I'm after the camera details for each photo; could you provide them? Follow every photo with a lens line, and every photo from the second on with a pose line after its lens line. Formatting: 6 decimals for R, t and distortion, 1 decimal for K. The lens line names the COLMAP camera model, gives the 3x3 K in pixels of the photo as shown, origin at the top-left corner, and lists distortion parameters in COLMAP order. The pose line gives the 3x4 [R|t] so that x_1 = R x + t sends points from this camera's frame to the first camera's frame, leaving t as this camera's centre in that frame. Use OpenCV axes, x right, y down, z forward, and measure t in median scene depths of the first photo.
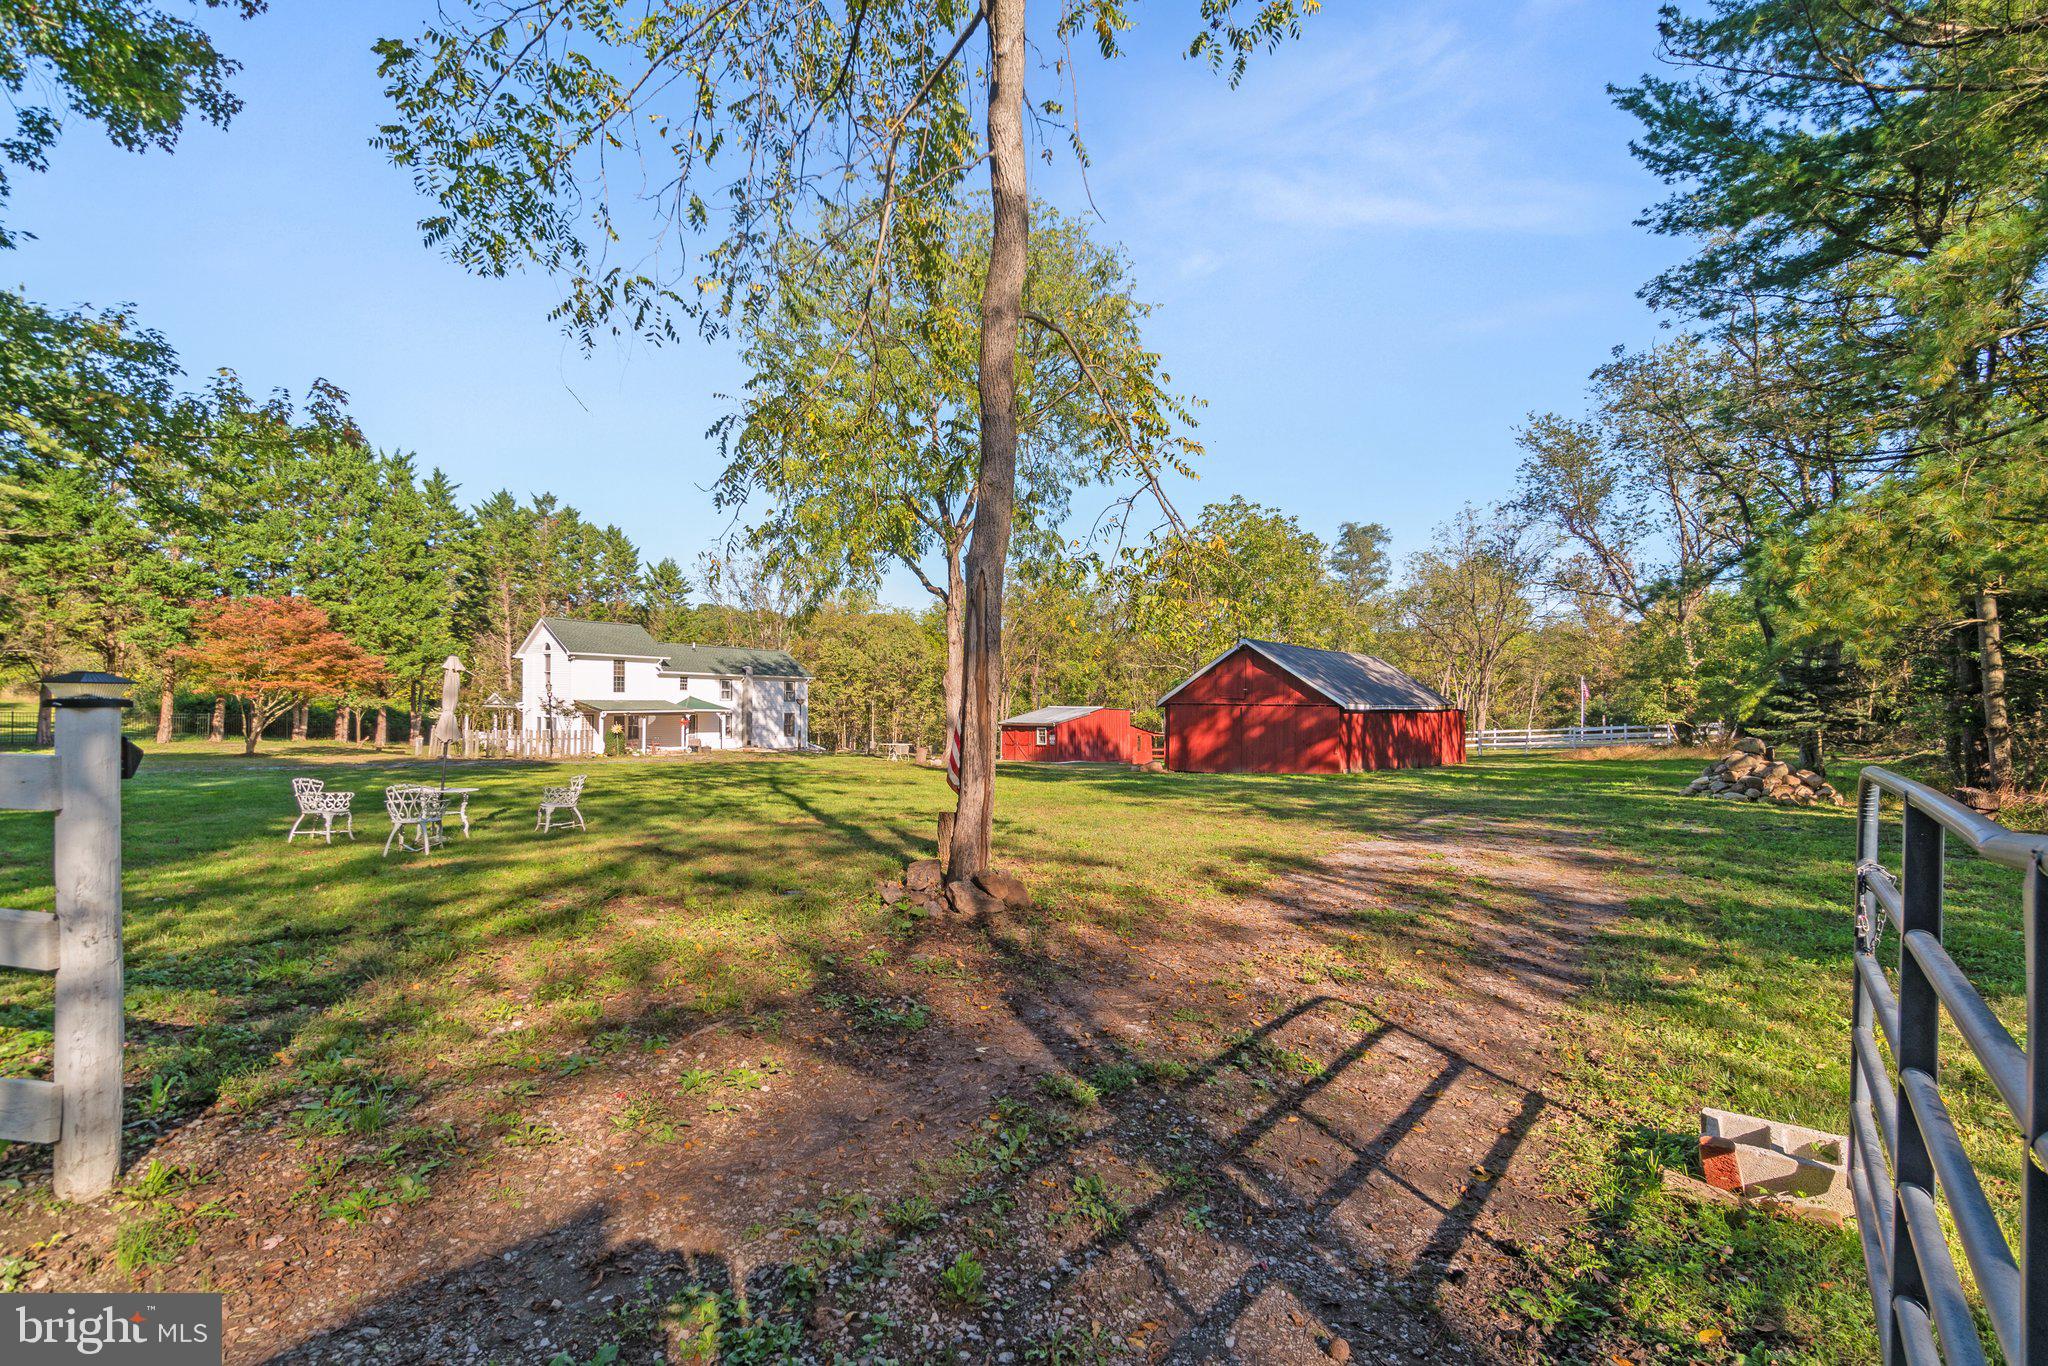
lens RADIAL K [[872.7, 0, 1016.4], [0, 872.7, 697.9], [0, 0, 1]] dist [-0.004024, -0.000569]
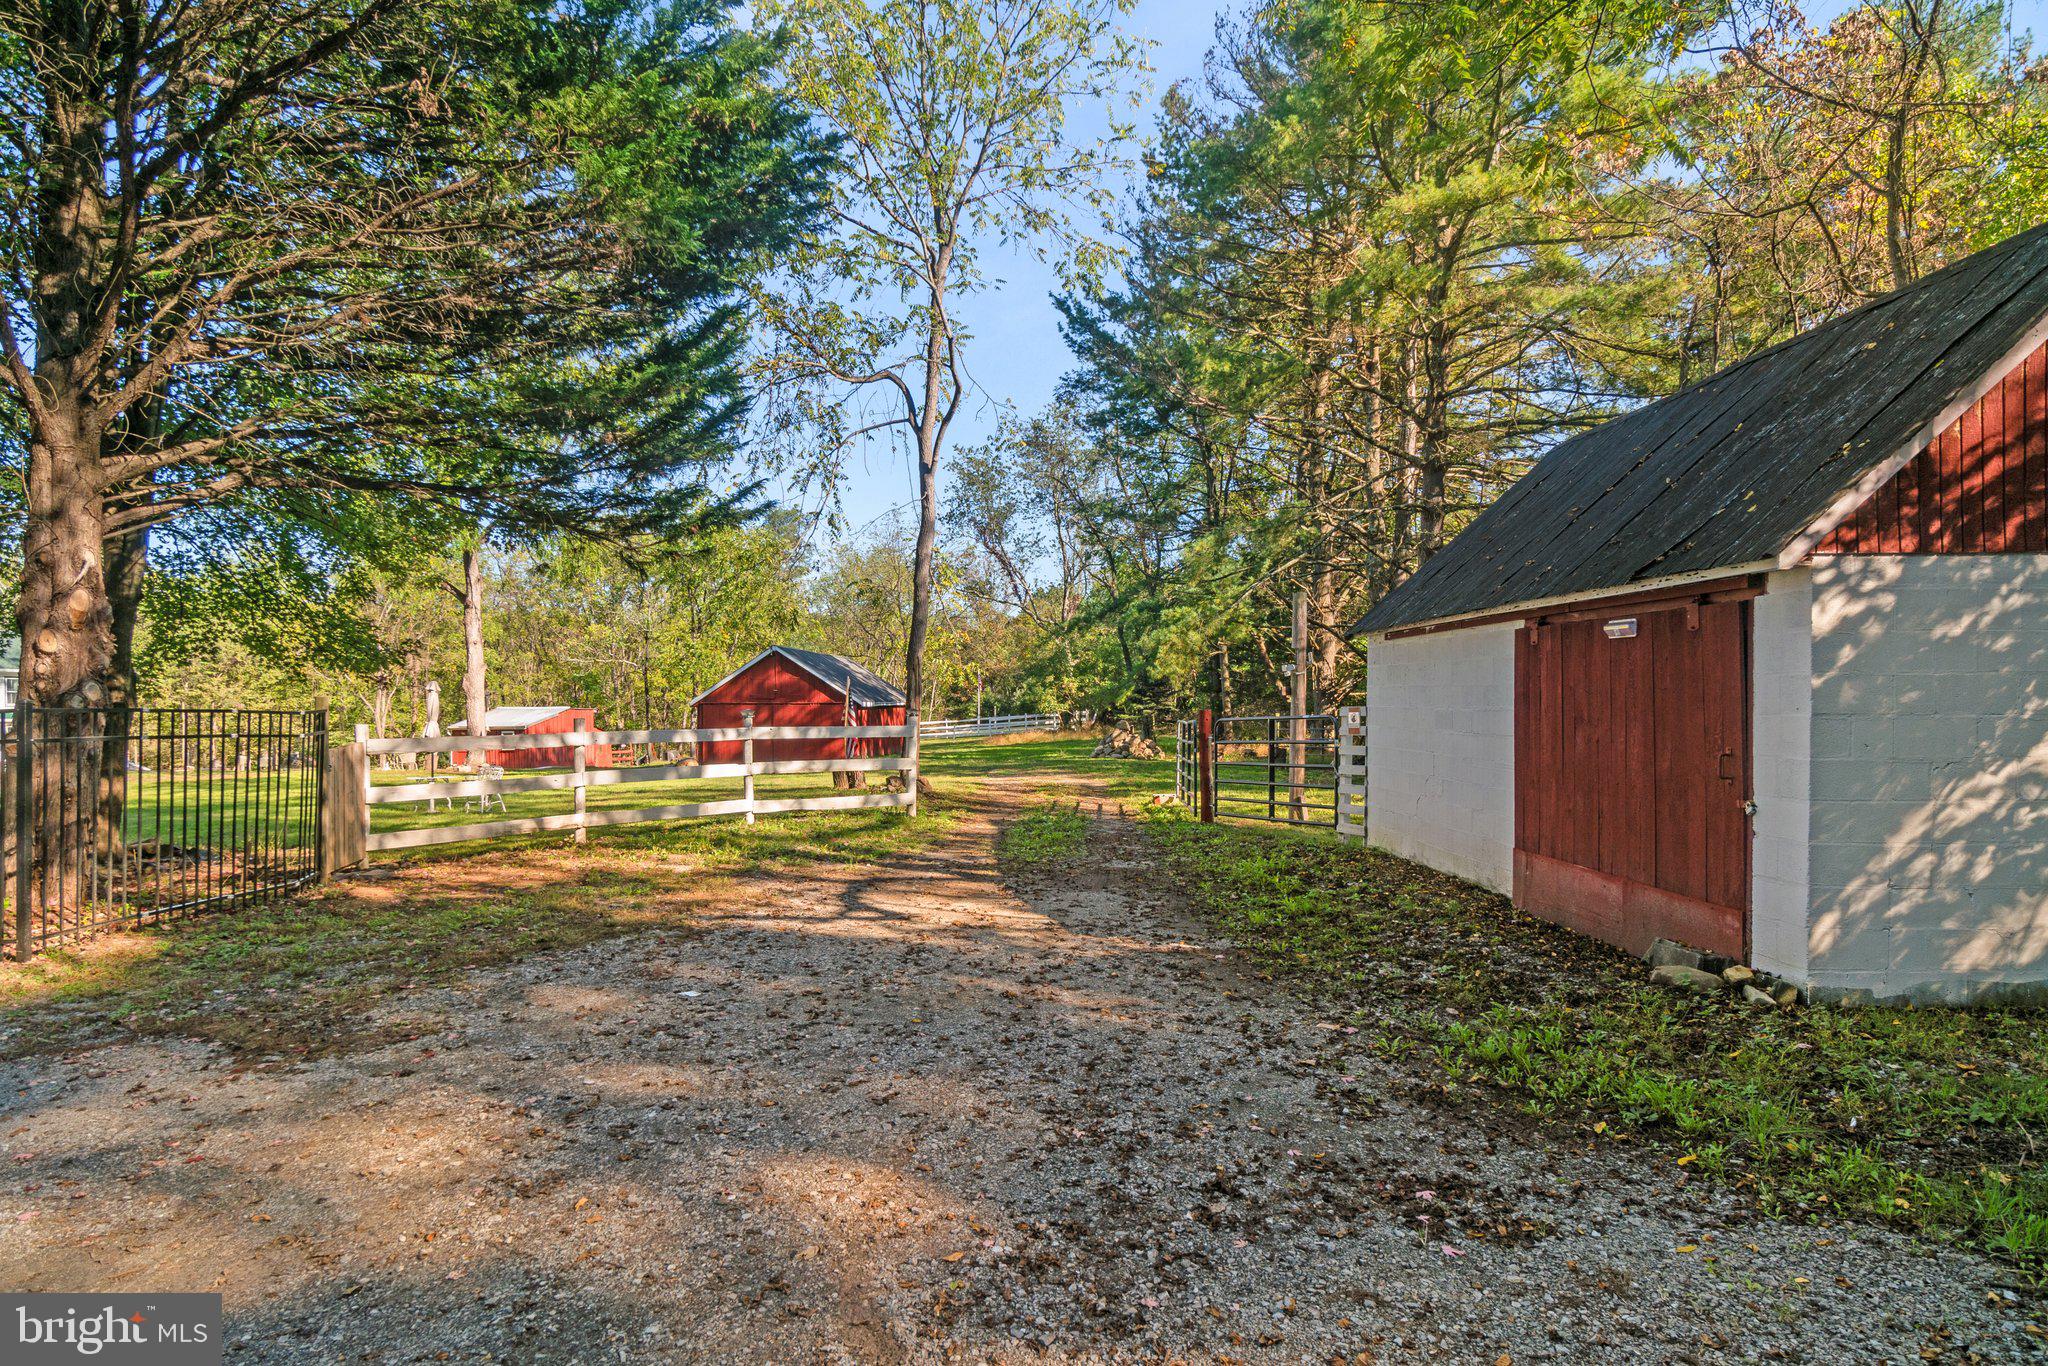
lens RADIAL K [[1133.2, 0, 1024.6], [0, 1133.2, 689.7], [0, 0, 1]] dist [0.002982, -0.000148]
pose [[0.798824, -0.007087, 0.601523, -0.241304], [0.006273, 0.999974, 0.003450, -0.008745], [-0.601532, 0.001018, 0.798848, -0.243343]]
